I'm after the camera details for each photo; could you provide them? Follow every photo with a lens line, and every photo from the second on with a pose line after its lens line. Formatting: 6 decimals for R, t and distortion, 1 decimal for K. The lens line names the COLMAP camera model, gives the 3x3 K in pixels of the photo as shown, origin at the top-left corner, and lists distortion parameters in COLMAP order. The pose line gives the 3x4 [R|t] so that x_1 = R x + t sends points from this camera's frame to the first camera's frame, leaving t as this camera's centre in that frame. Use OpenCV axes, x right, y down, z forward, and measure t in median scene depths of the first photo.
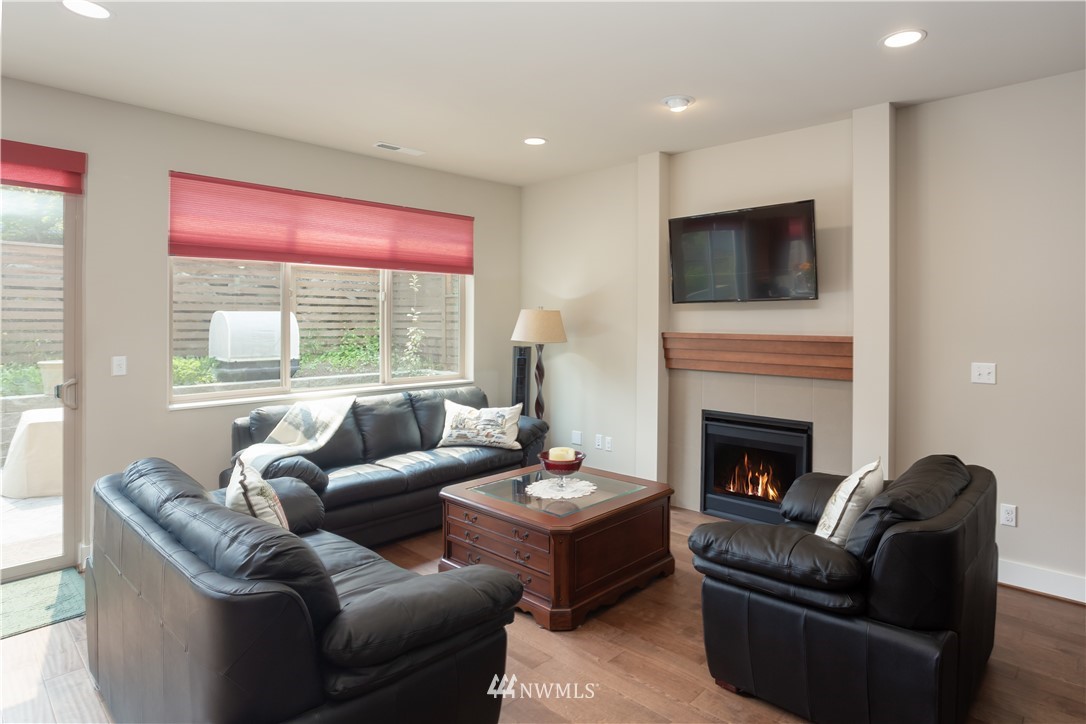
lens RADIAL K [[593.7, 0, 568.1], [0, 593.7, 318.9], [0, 0, 1]] dist [-0.024784, 0.002175]
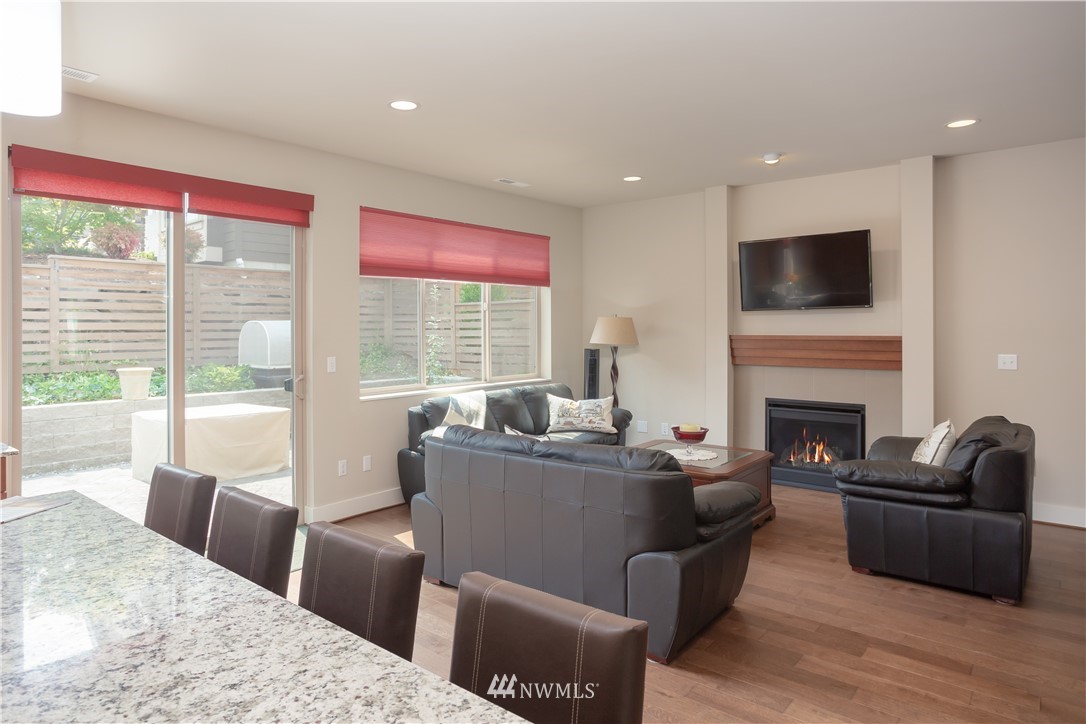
lens RADIAL K [[649.0, 0, 509.8], [0, 649.0, 328.3], [0, 0, 1]] dist [-0.005575, 0.003249]
pose [[0.999093, -0.008990, 0.041632, -0.366461], [0.008839, 0.999954, 0.003820, 0.000397], [-0.041665, -0.003449, 0.999126, -0.320314]]
